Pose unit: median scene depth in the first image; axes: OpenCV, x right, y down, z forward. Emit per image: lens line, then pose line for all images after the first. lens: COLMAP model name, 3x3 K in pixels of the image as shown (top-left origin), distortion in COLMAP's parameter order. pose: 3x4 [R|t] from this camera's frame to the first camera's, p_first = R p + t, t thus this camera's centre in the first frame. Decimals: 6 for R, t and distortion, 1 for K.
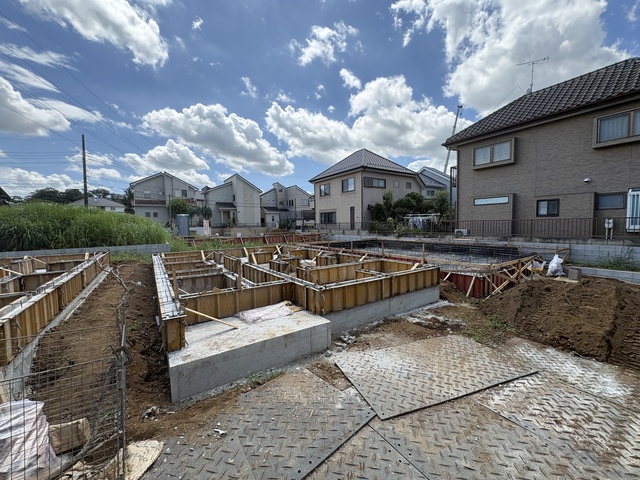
lens RADIAL K [[254.8, 0, 320.5], [0, 254.8, 239.4], [0, 0, 1]] dist [-0.001339, 0.000378]
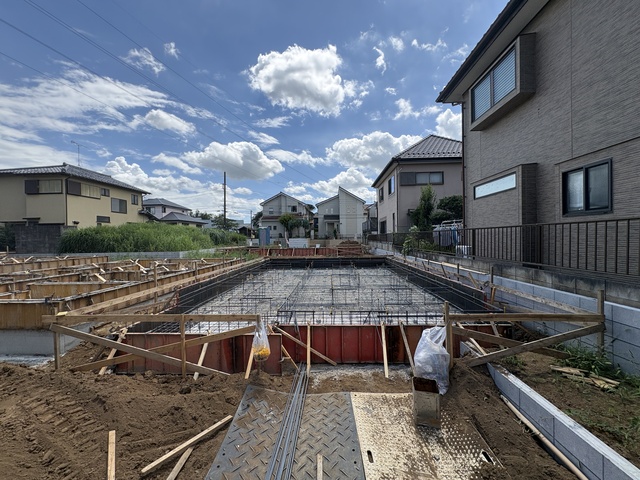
lens RADIAL K [[254.8, 0, 320.0], [0, 254.8, 238.6], [0, 0, 1]] dist [-0.001339, 0.000378]
pose [[0.799131, 0.007810, -0.601106, 0.256403], [-0.036231, 0.998724, -0.035192, -0.010291], [0.600064, 0.049902, 0.798394, 0.160993]]
